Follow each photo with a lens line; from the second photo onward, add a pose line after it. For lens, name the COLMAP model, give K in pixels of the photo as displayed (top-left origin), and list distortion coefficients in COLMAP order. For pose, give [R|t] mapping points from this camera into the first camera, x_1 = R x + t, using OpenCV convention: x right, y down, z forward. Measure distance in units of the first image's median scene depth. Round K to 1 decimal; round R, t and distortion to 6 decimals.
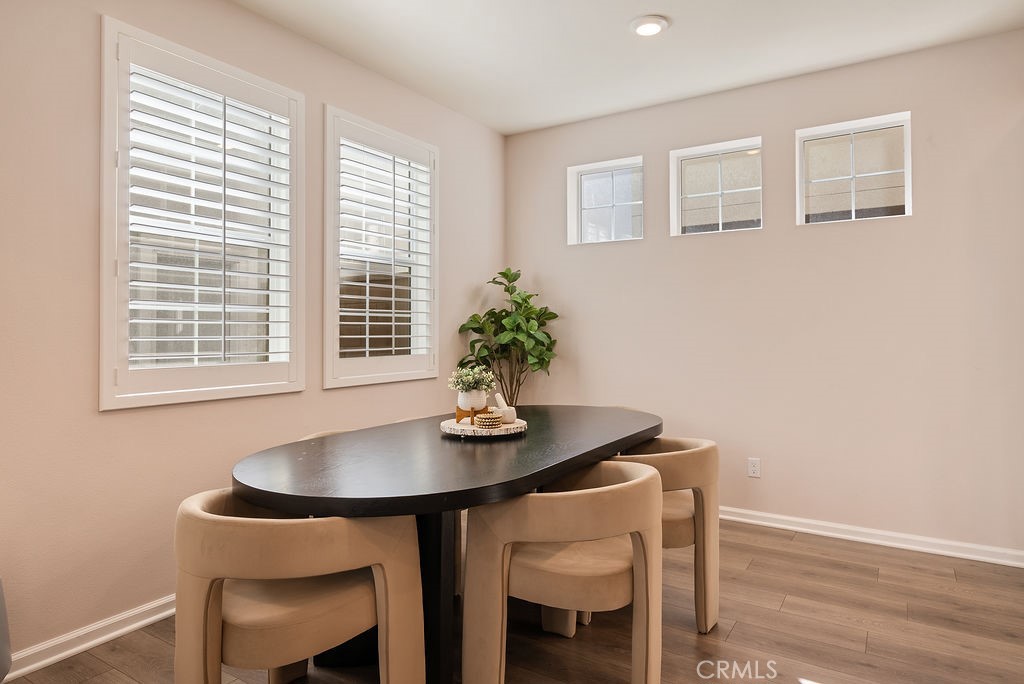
lens RADIAL K [[595.7, 0, 517.9], [0, 595.7, 329.3], [0, 0, 1]] dist [0.006091, 0.001288]
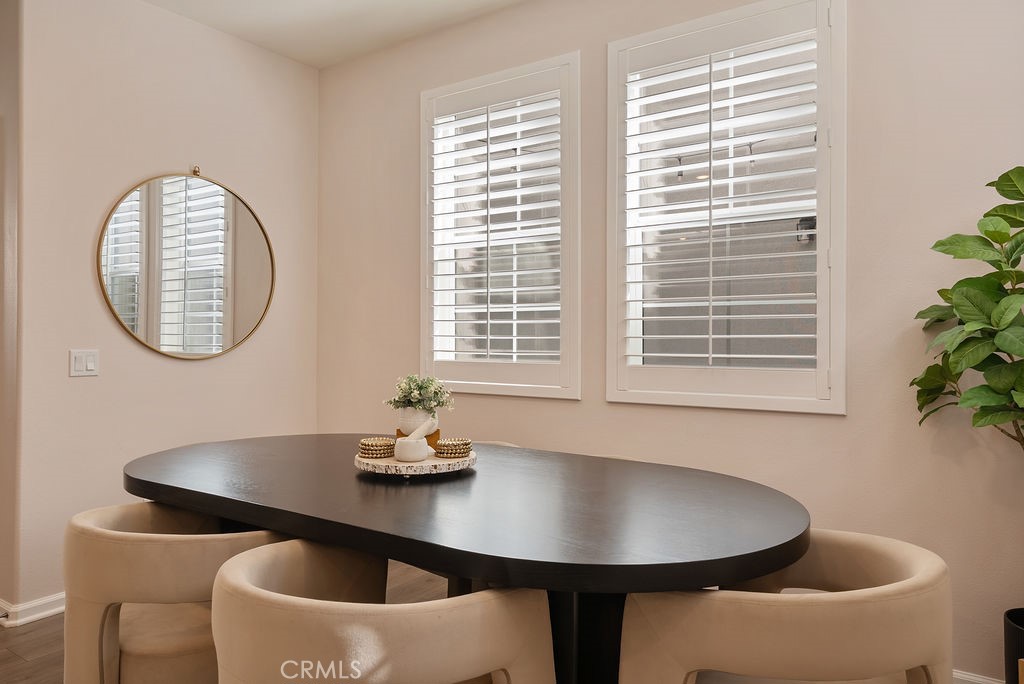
lens RADIAL K [[688.1, 0, 522.1], [0, 688.1, 344.5], [0, 0, 1]] dist [0.011567, 0.008775]
pose [[-0.015089, 0.024419, -0.999588, 0.608871], [0.011556, 0.999639, 0.024246, -0.000709], [0.999819, -0.011185, -0.015366, 0.905832]]
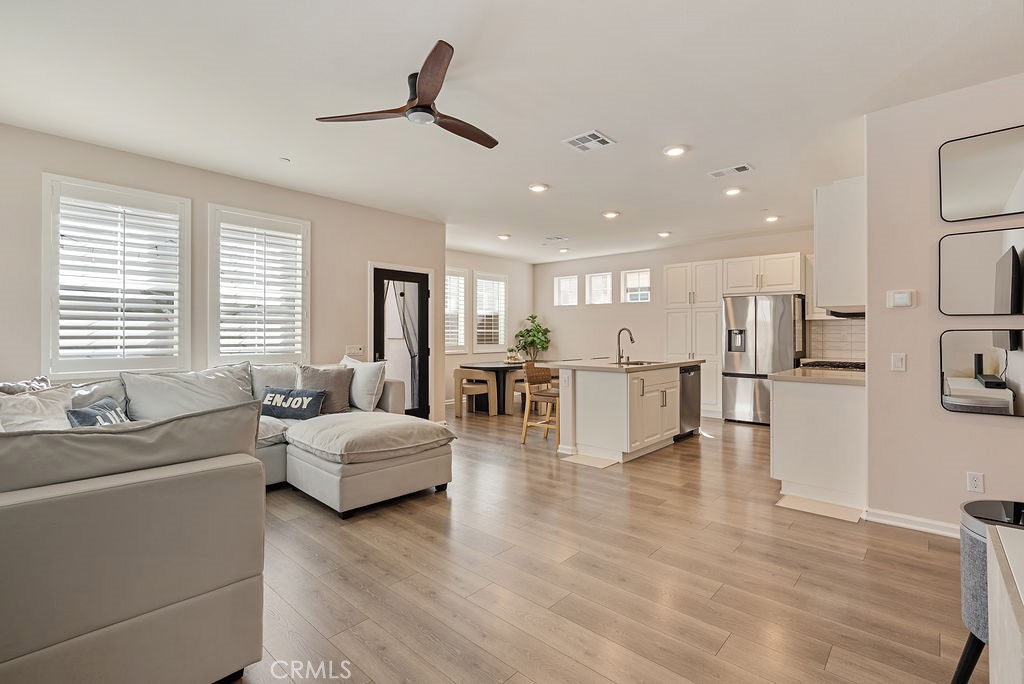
lens RADIAL K [[474.2, 0, 513.5], [0, 474.2, 331.3], [0, 0, 1]] dist [-0.004701, 0.001257]
pose [[0.984508, -0.001695, -0.175334, 0.387050], [0.000815, 0.999987, -0.005092, -0.014235], [0.175340, 0.004871, 0.984496, -1.654400]]
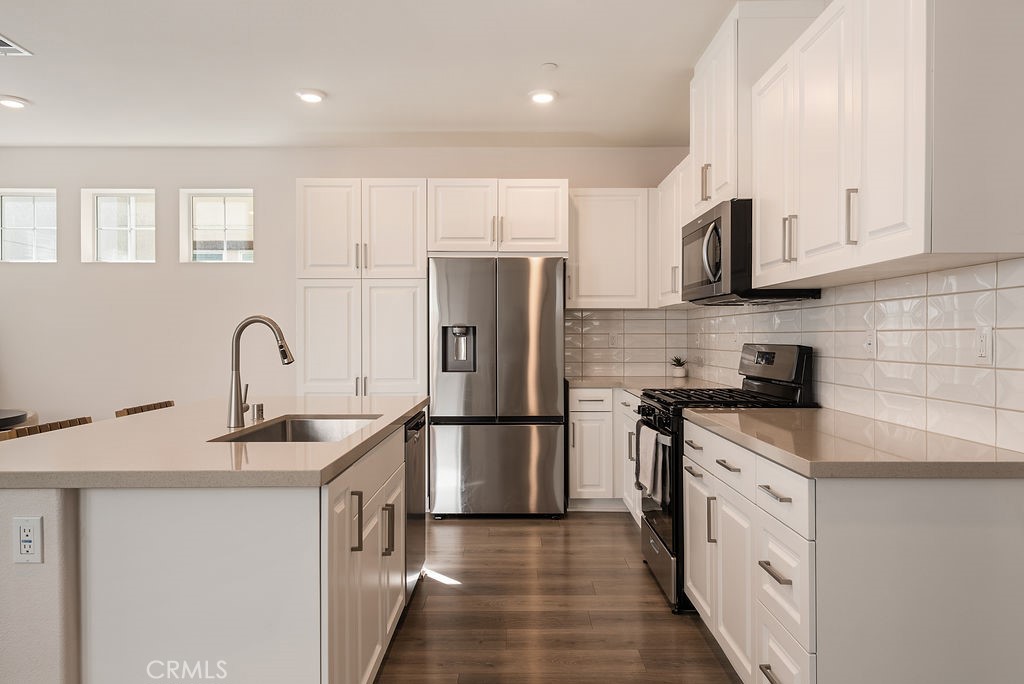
lens RADIAL K [[688.1, 0, 515.7], [0, 688.1, 341.6], [0, 0, 1]] dist [0.011567, 0.008775]
pose [[0.849128, -0.006890, 0.528143, 0.321158], [0.002099, 0.999951, 0.009669, -0.012702], [-0.528184, -0.007102, 0.849100, -0.745558]]
